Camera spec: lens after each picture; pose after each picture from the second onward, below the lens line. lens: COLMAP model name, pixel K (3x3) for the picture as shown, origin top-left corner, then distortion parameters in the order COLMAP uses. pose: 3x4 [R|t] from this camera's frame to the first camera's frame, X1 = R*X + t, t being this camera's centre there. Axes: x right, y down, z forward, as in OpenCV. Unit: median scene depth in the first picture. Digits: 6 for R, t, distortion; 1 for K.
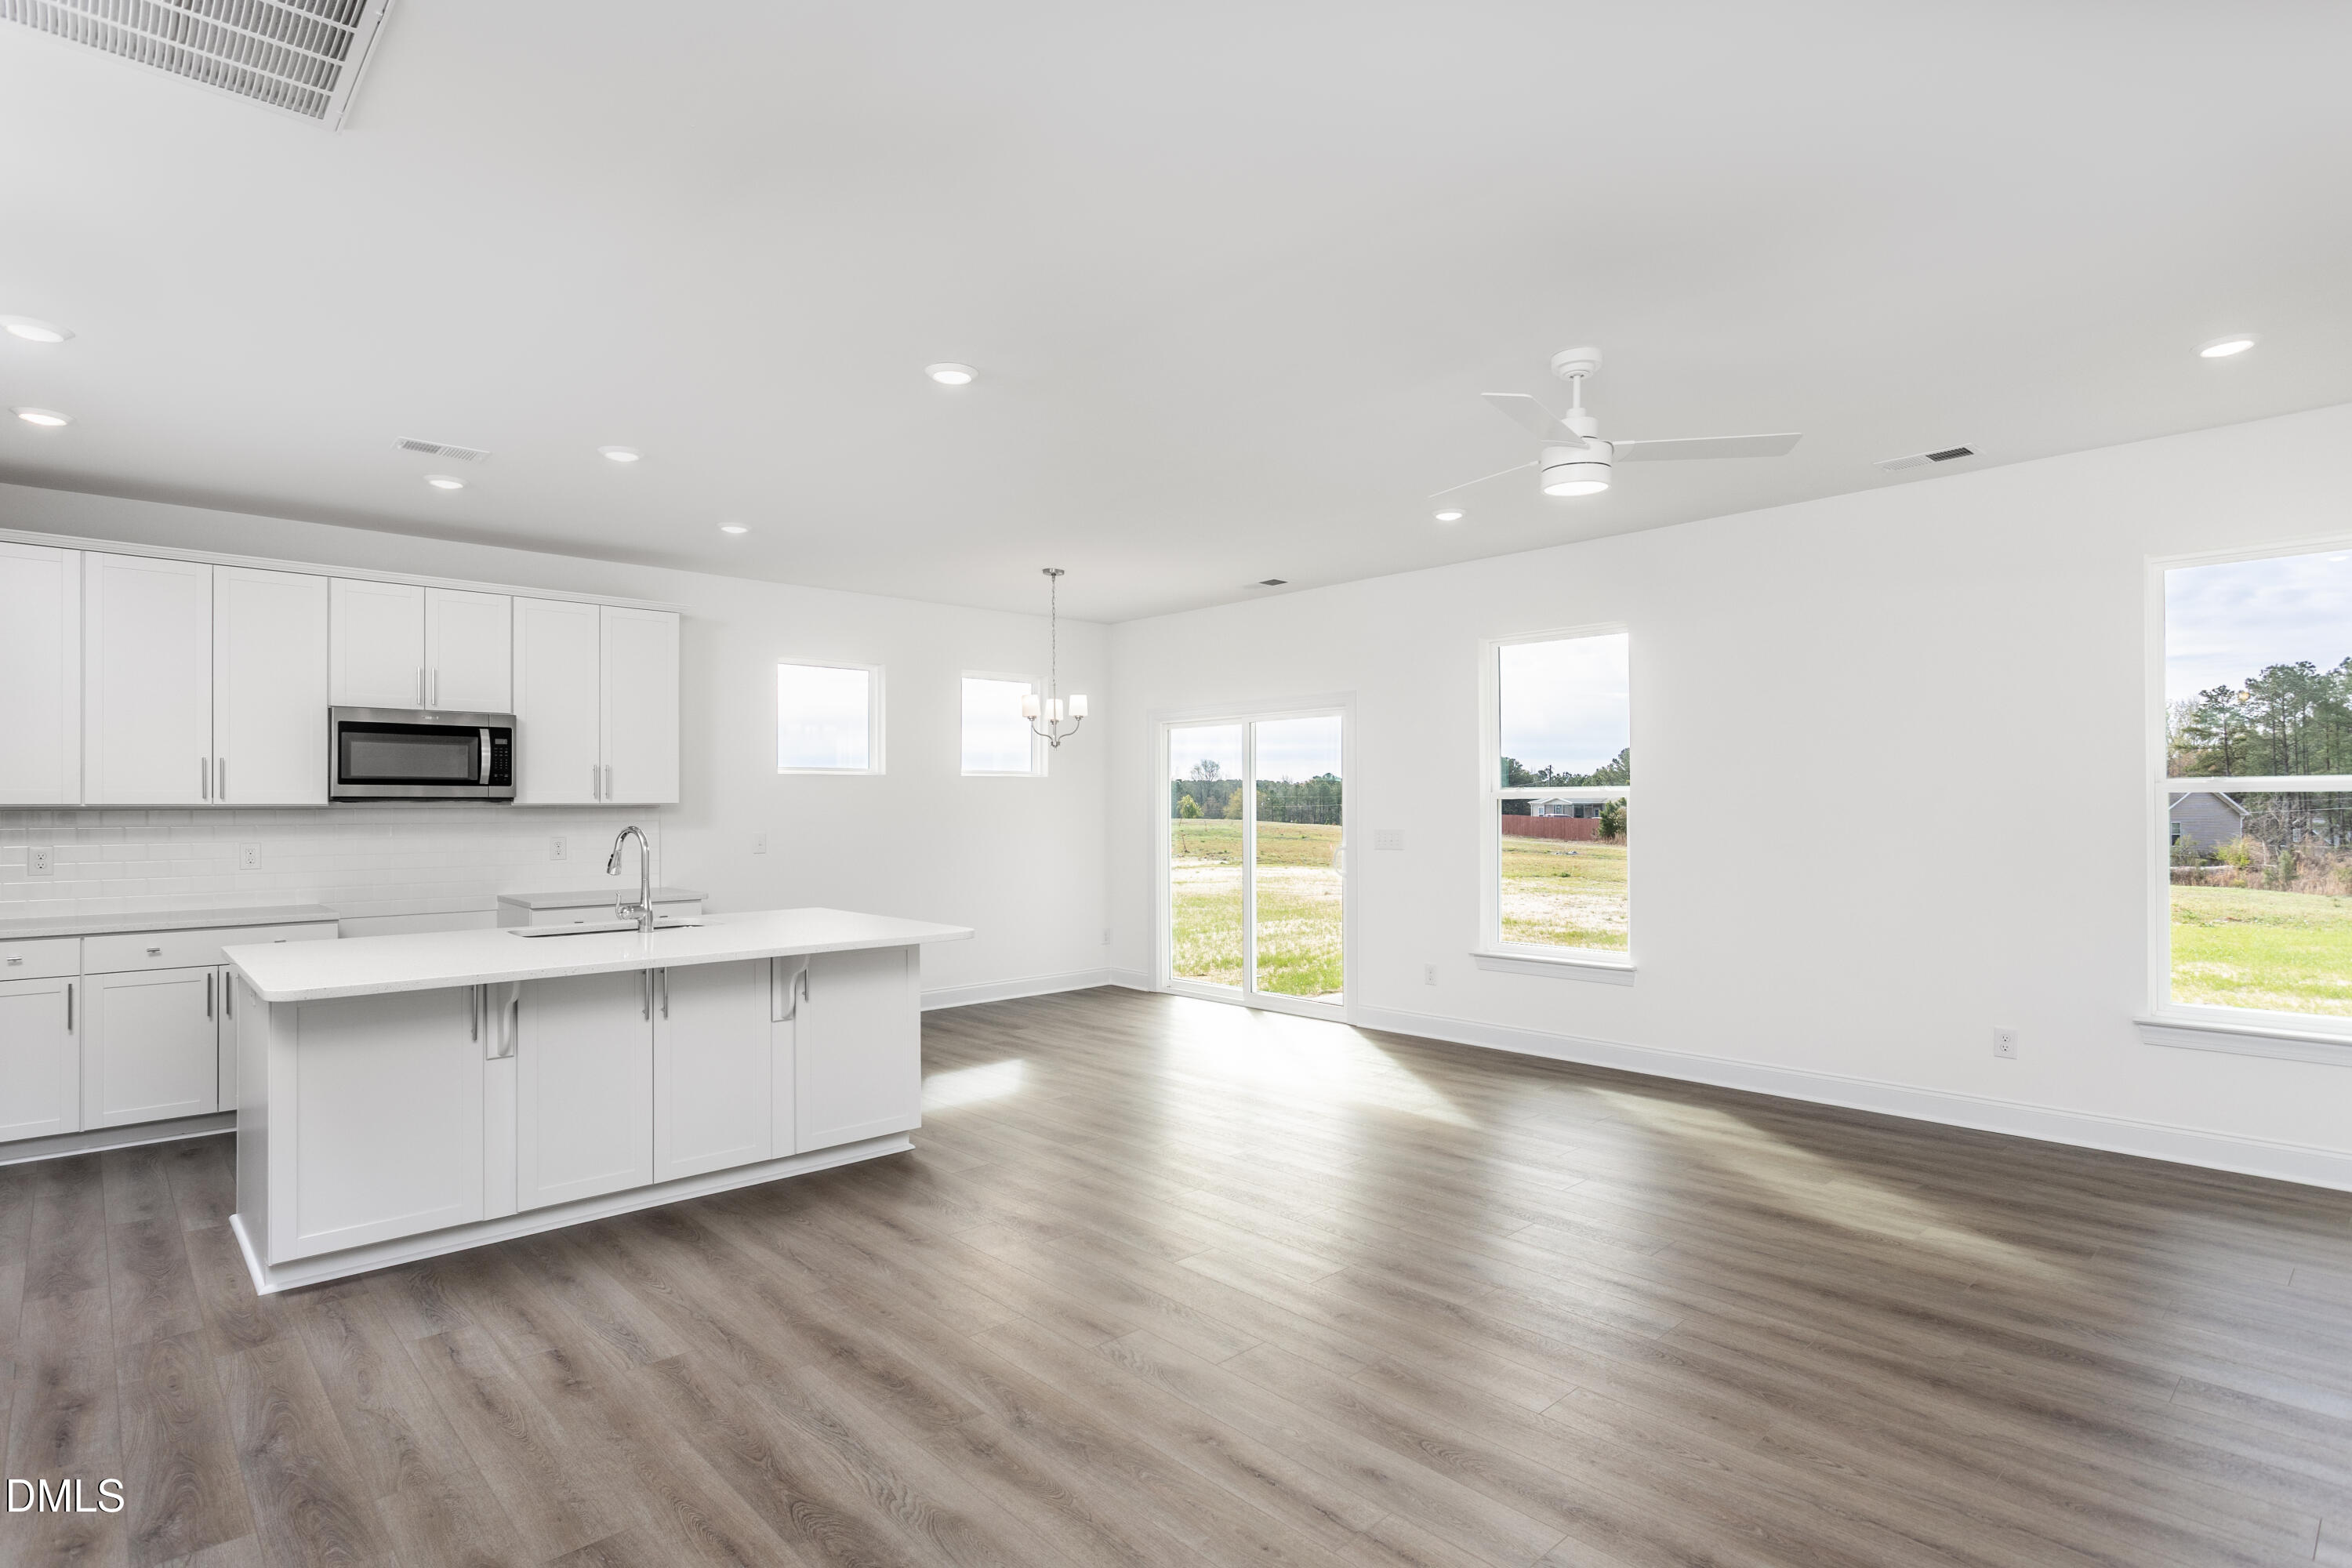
lens RADIAL K [[1235.1, 0, 1172.9], [0, 1235.1, 787.6], [0, 0, 1]] dist [-0.002553, -0.000115]
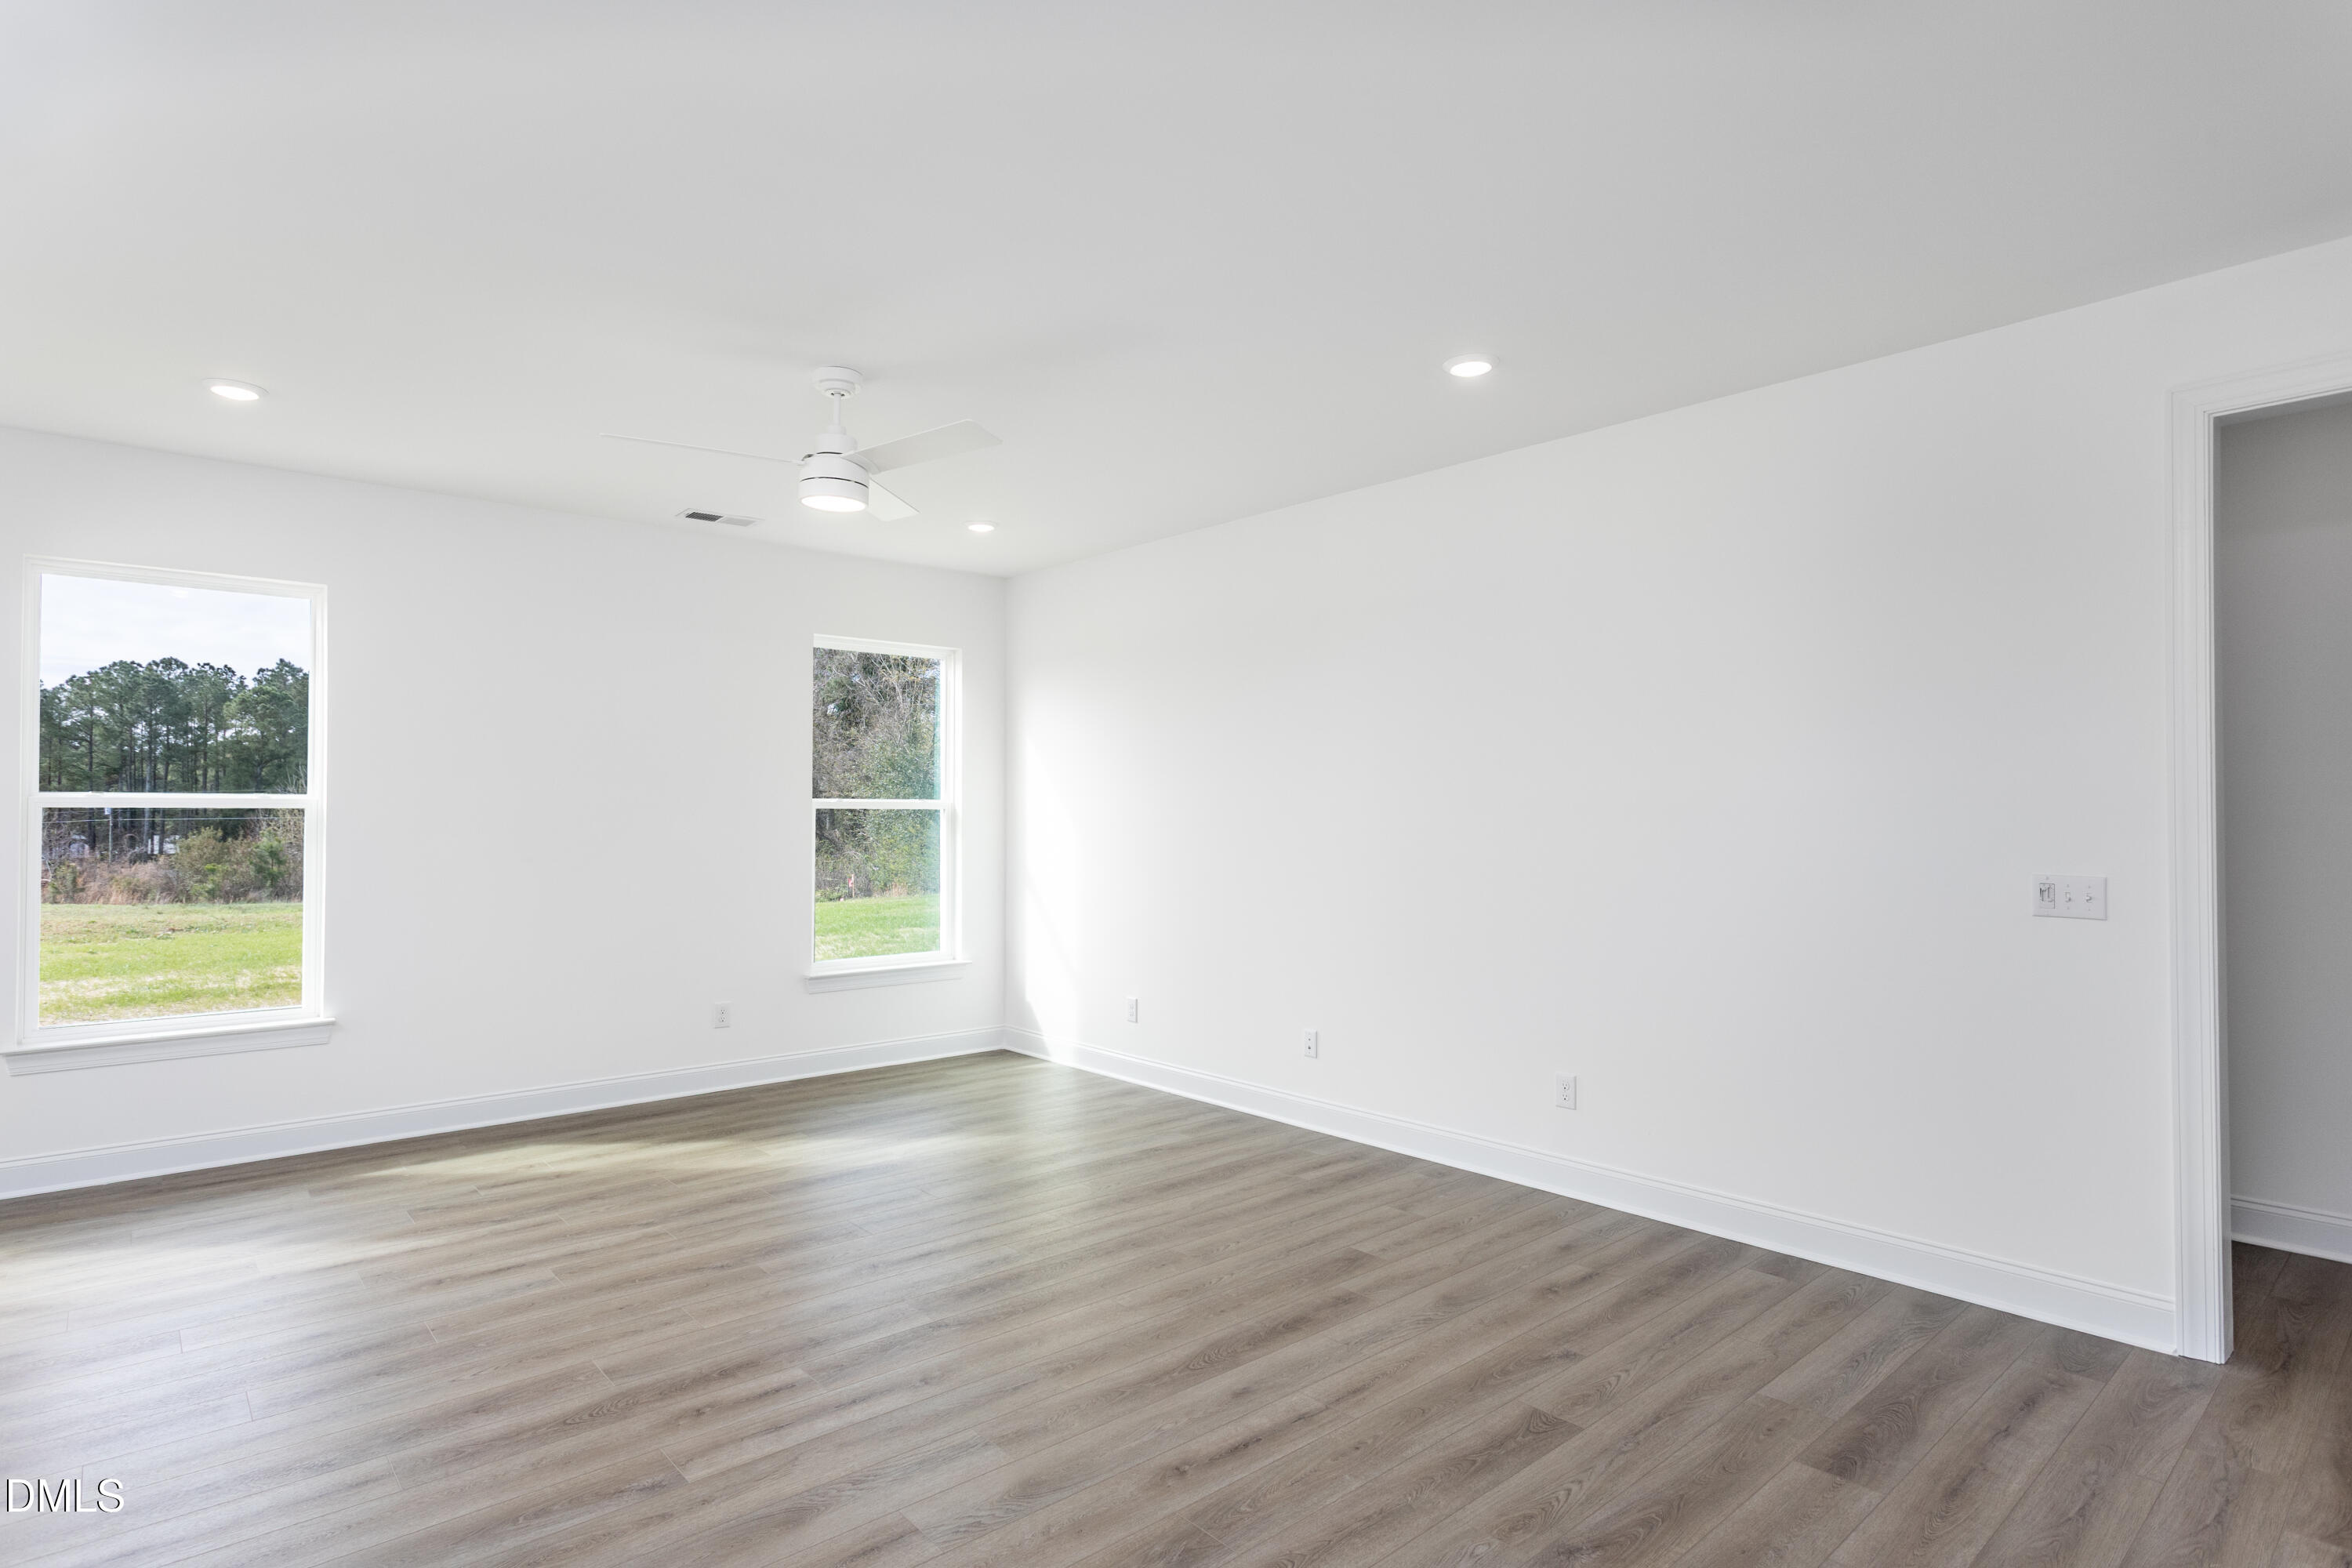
lens RADIAL K [[1235.1, 0, 1167.7], [0, 1235.1, 800.9], [0, 0, 1]] dist [-0.002553, -0.000115]
pose [[-0.007698, 0.016155, 0.999840, -0.569616], [-0.016210, 0.999736, -0.016278, 0.011284], [-0.999839, -0.016333, -0.007434, 0.615359]]
